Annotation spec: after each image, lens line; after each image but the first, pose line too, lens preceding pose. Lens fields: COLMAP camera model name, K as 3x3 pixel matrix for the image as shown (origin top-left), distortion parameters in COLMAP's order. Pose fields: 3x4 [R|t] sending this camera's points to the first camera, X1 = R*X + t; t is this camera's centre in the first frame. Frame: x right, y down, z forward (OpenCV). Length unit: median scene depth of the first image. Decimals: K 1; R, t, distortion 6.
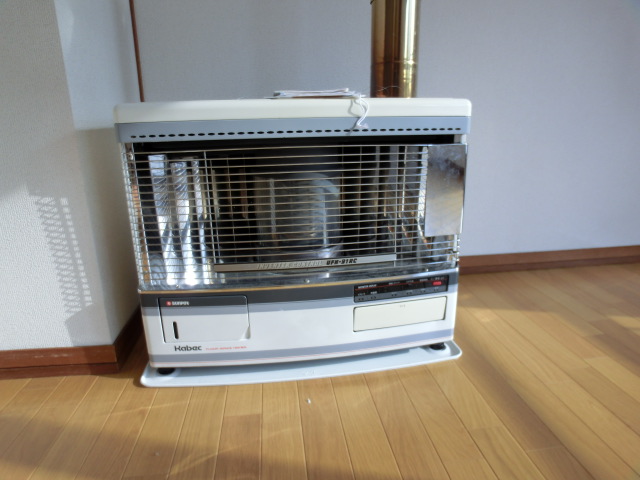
lens RADIAL K [[410.2, 0, 320.0], [0, 410.2, 240.0], [0, 0, 1]] dist [-0.067803, -0.000003]
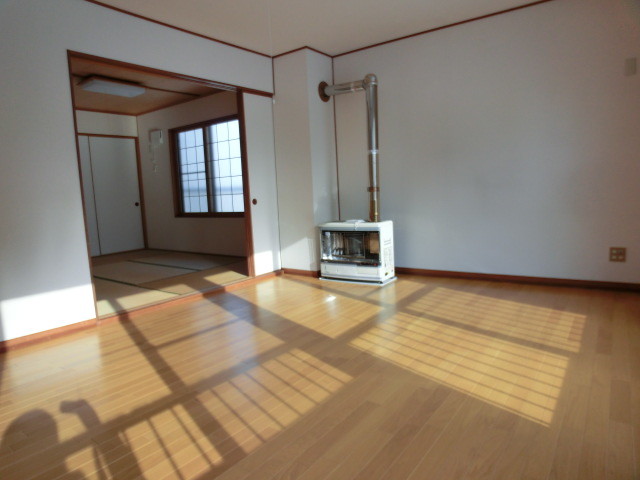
lens RADIAL K [[410.2, 0, 320.0], [0, 410.2, 240.0], [0, 0, 1]] dist [-0.067803, -0.000003]
pose [[0.719700, 0.058662, -0.691802, 2.910648], [-0.176195, 0.979235, -0.100266, 0.390082], [0.671556, 0.194054, 0.715092, -2.561805]]
